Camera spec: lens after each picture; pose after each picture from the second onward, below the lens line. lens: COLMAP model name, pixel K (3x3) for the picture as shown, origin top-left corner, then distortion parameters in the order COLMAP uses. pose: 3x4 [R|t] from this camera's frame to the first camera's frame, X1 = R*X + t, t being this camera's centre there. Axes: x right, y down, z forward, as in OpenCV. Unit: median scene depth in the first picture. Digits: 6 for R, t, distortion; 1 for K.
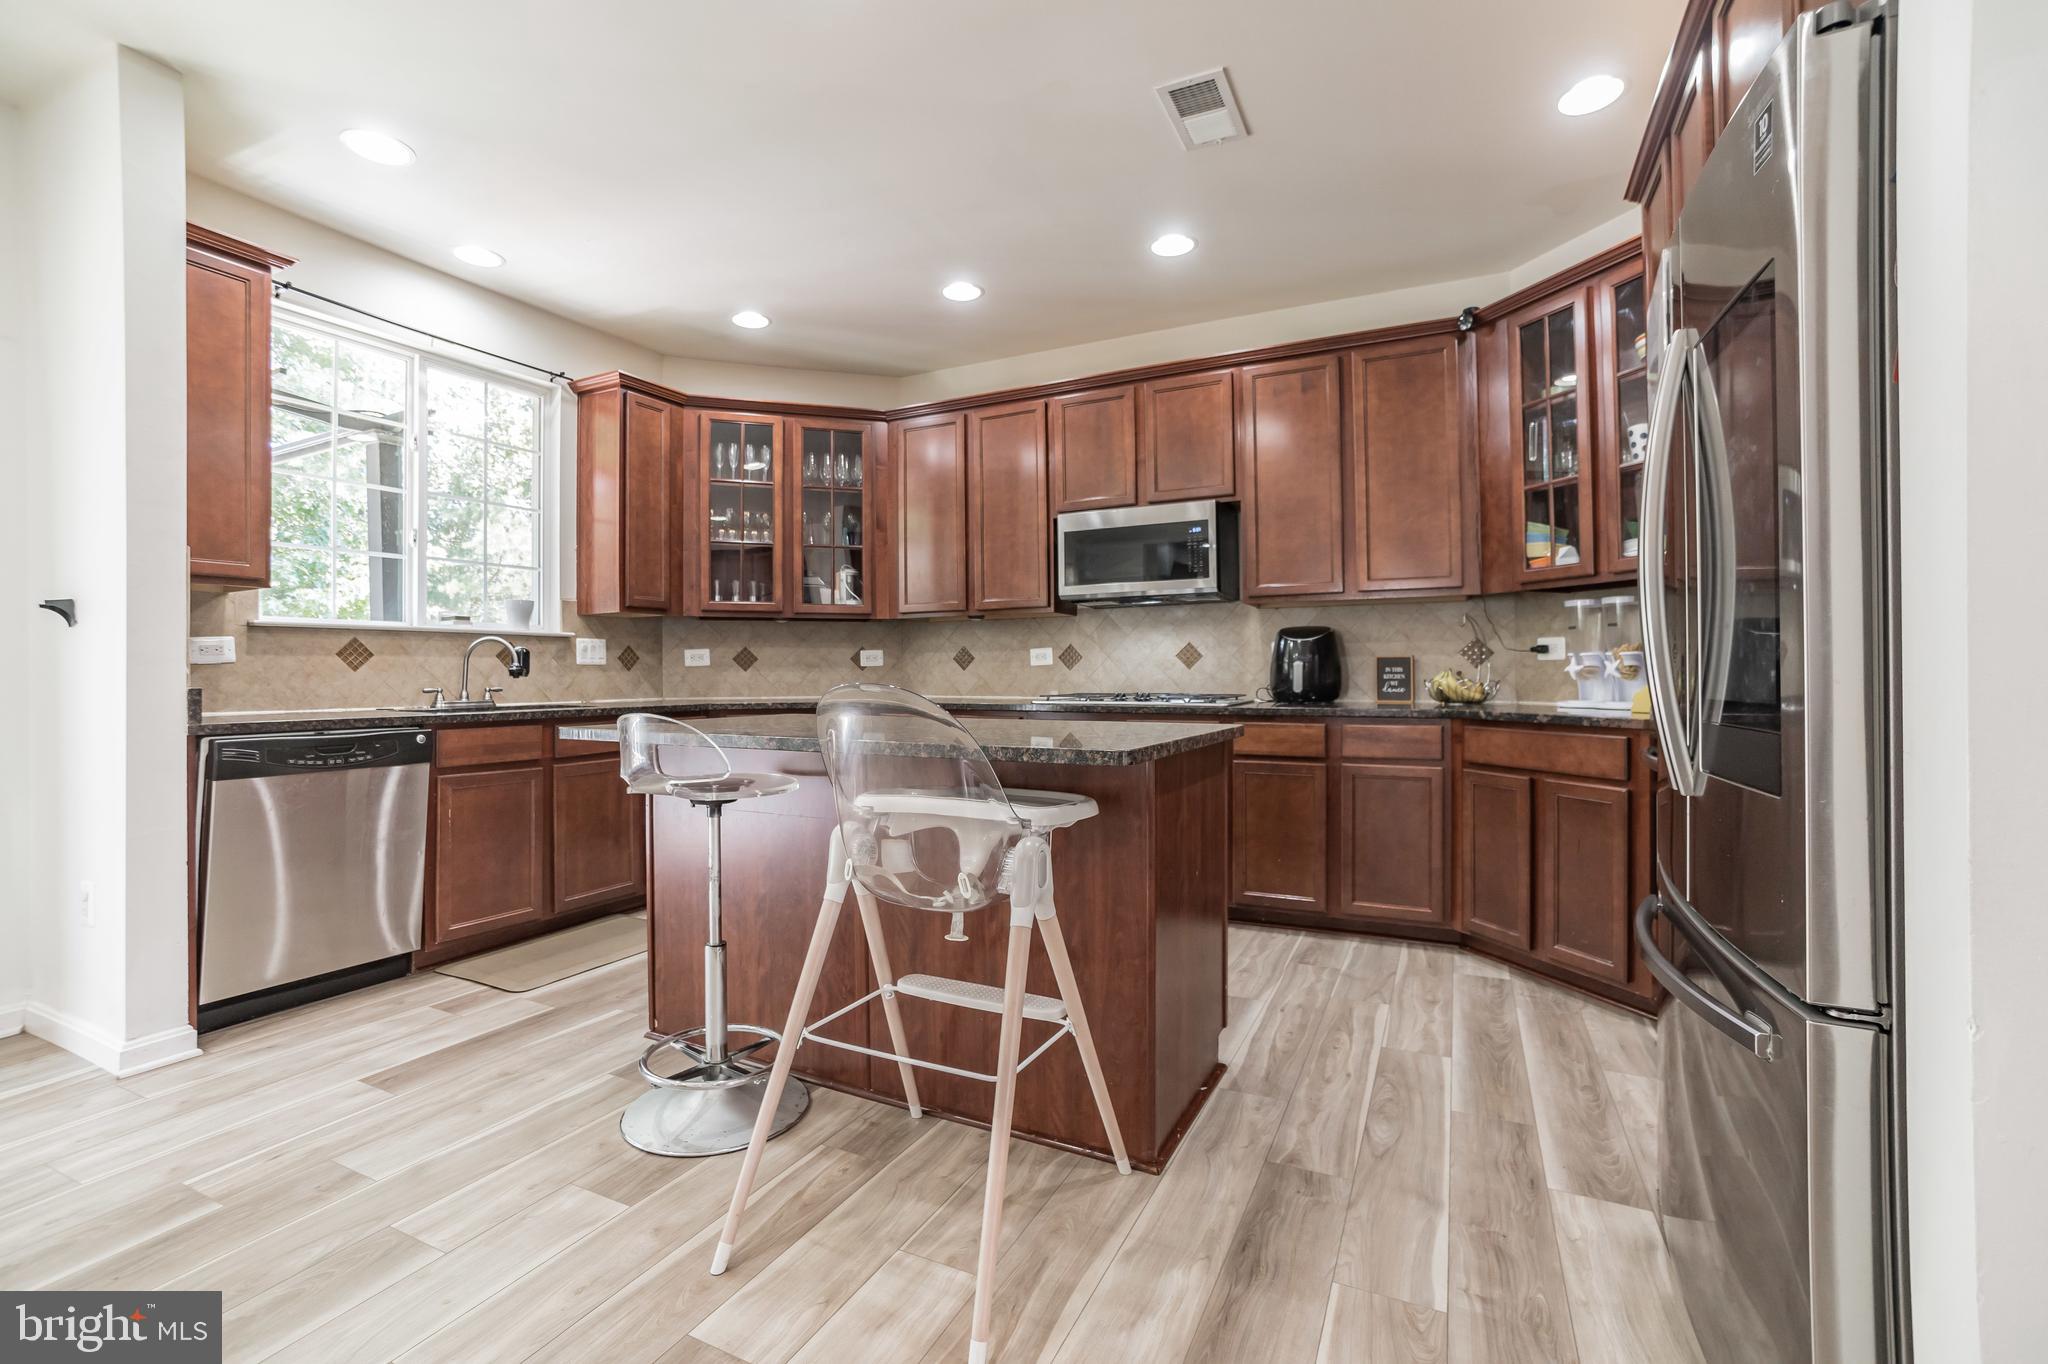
lens RADIAL K [[865.3, 0, 1039.2], [0, 865.3, 675.8], [0, 0, 1]] dist [-0.073189, 0.028846]
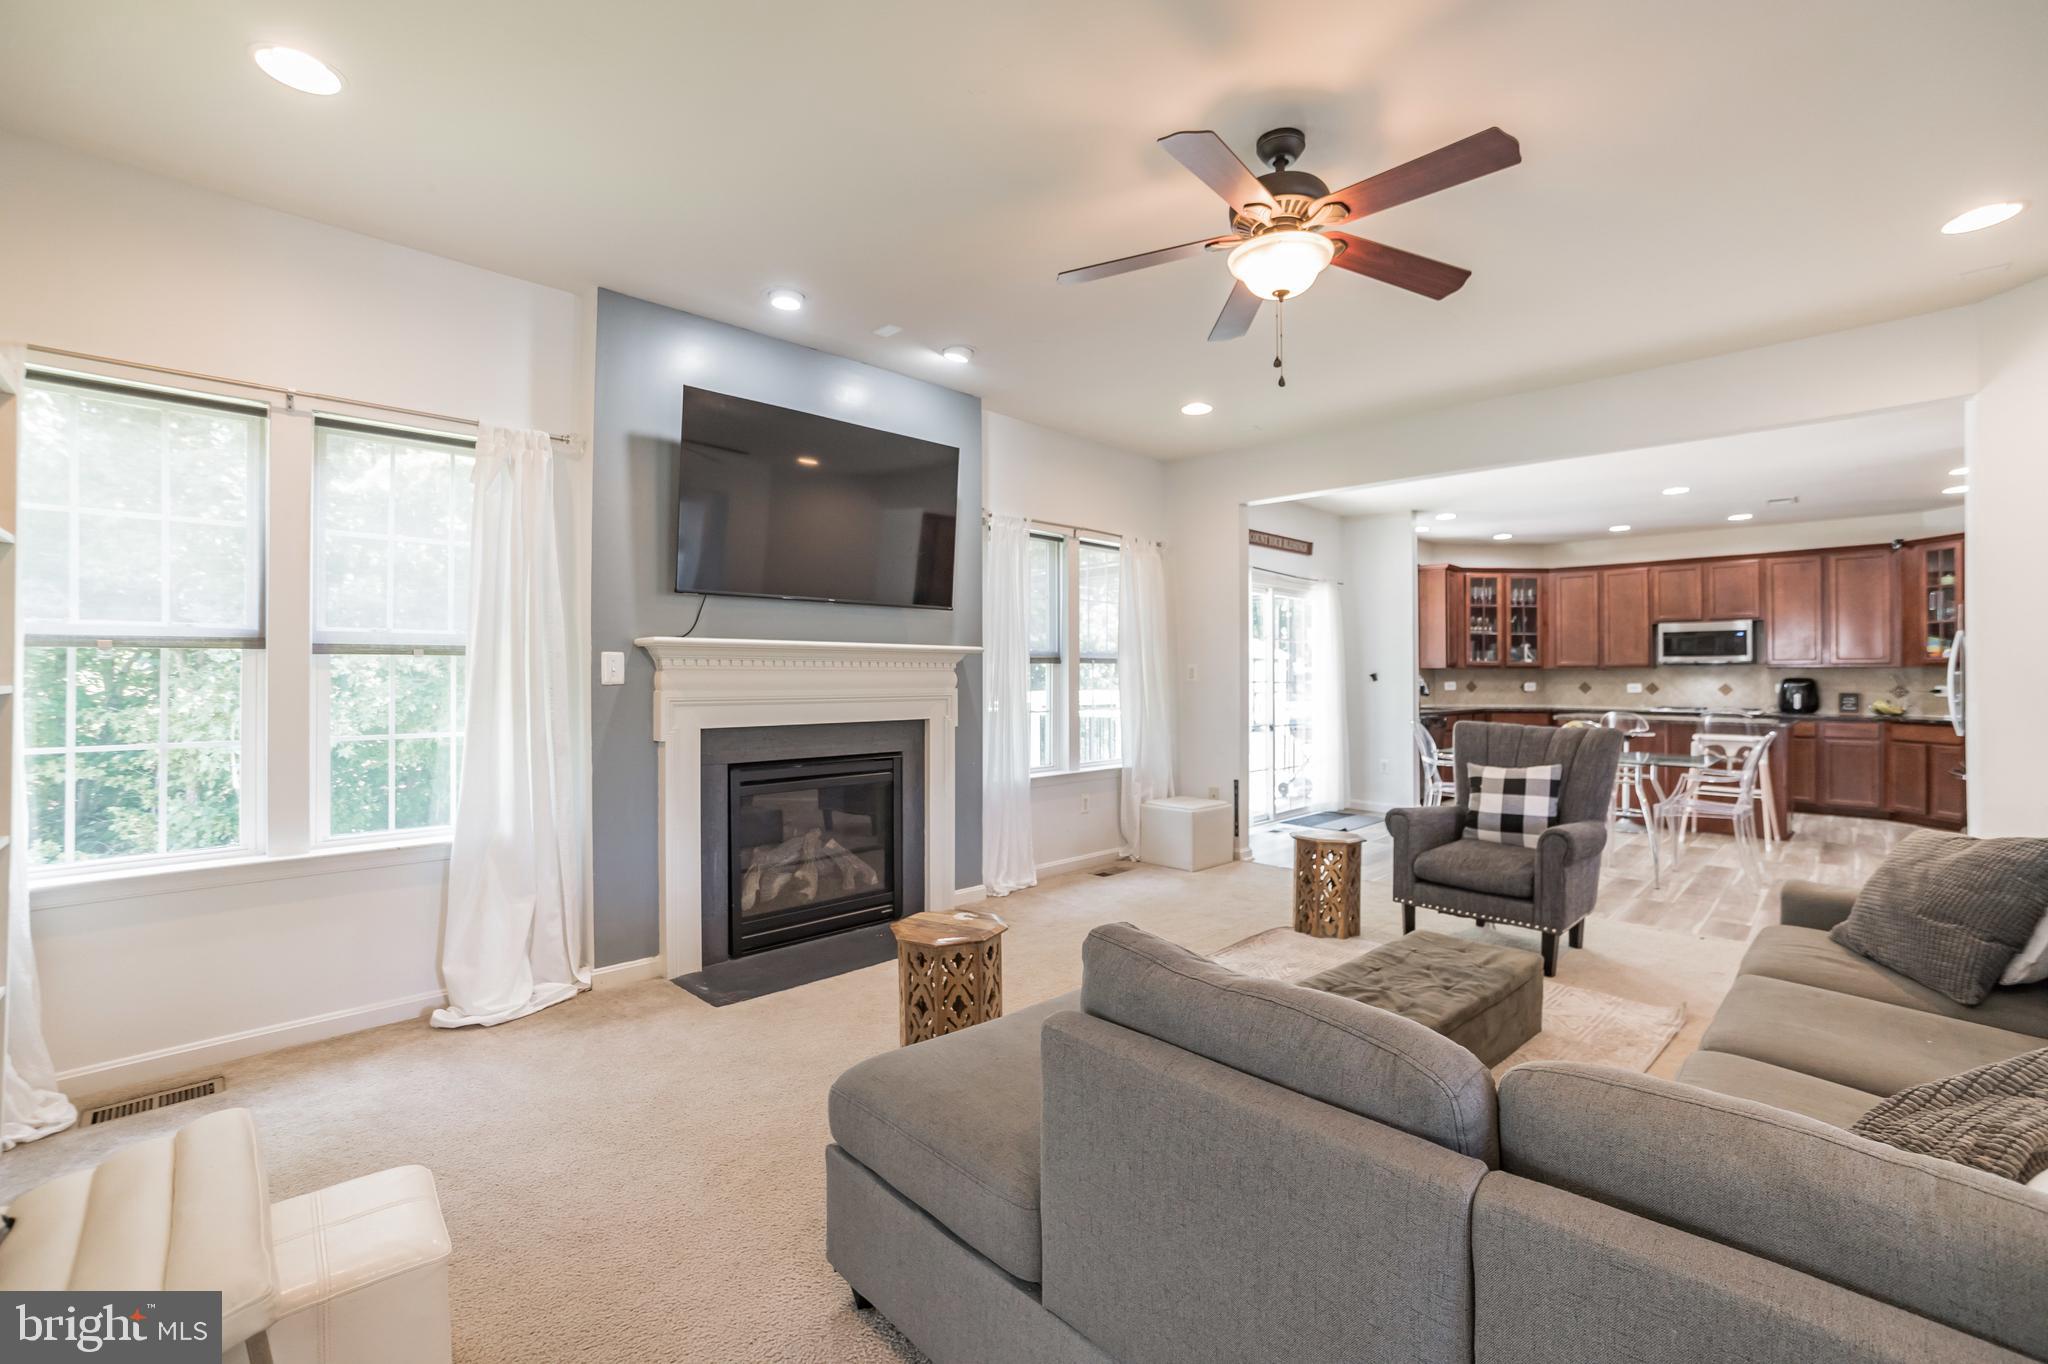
lens RADIAL K [[865.3, 0, 1039.2], [0, 865.3, 675.8], [0, 0, 1]] dist [-0.073189, 0.028846]
pose [[0.945904, 0.010230, -0.324287, -0.777537], [-0.011975, 0.999923, -0.003388, -0.030974], [0.324227, 0.007088, 0.945953, -1.510539]]
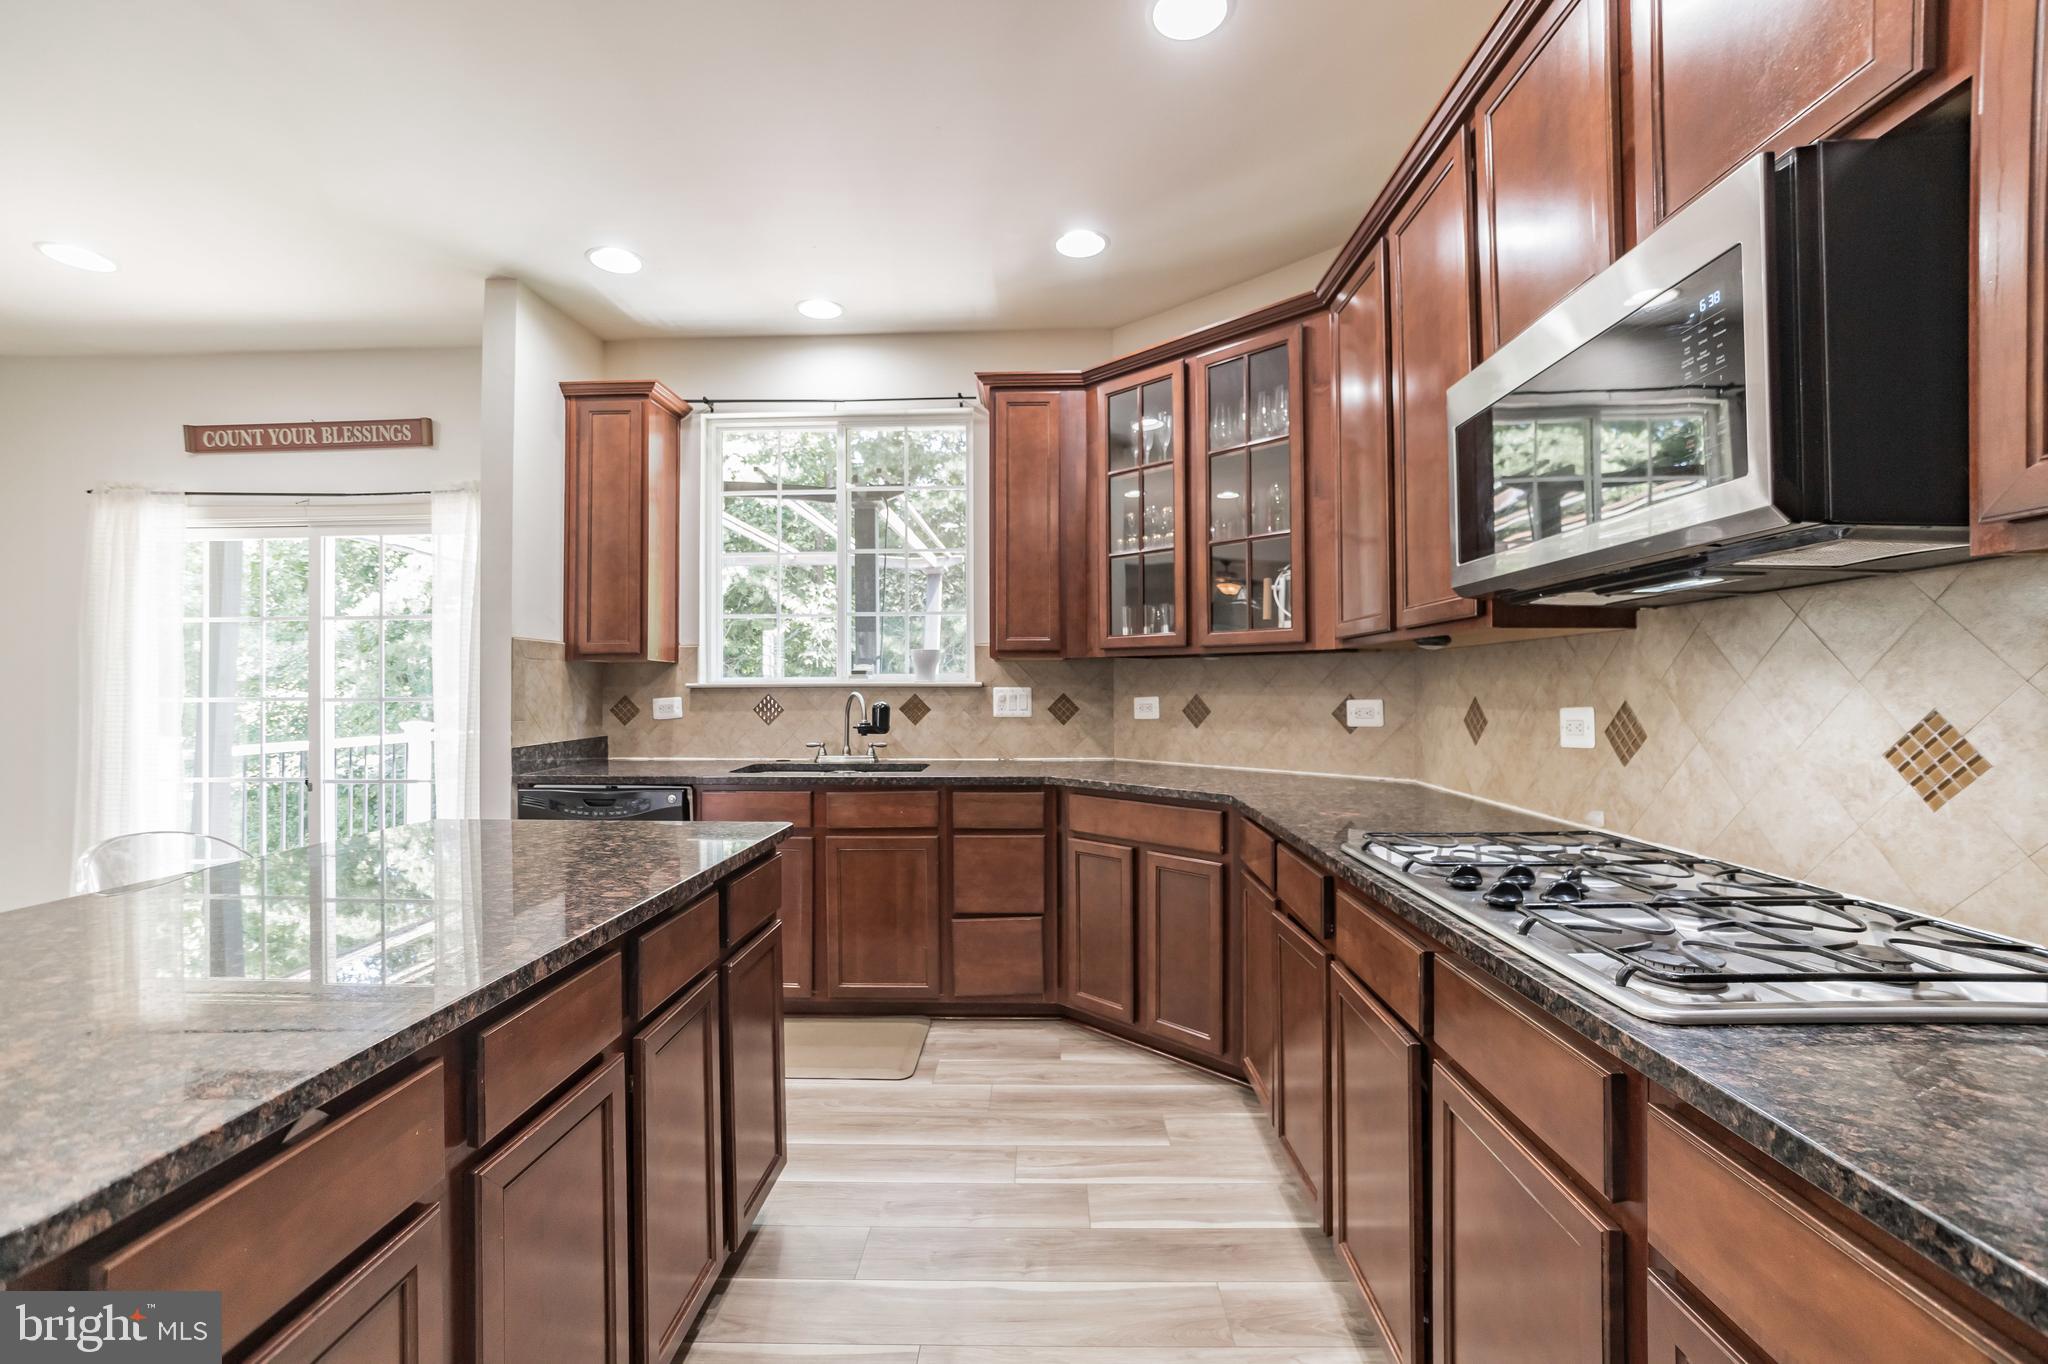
lens RADIAL K [[895.8, 0, 1024.0], [0, 895.8, 682.0], [0, 0, 1]] dist [-0.002369, 0.000173]
pose [[0.404713, -0.001378, -0.914443, 0.330465], [-0.002323, 0.999994, -0.002536, -0.048459], [0.914441, 0.003151, 0.404707, 0.660194]]
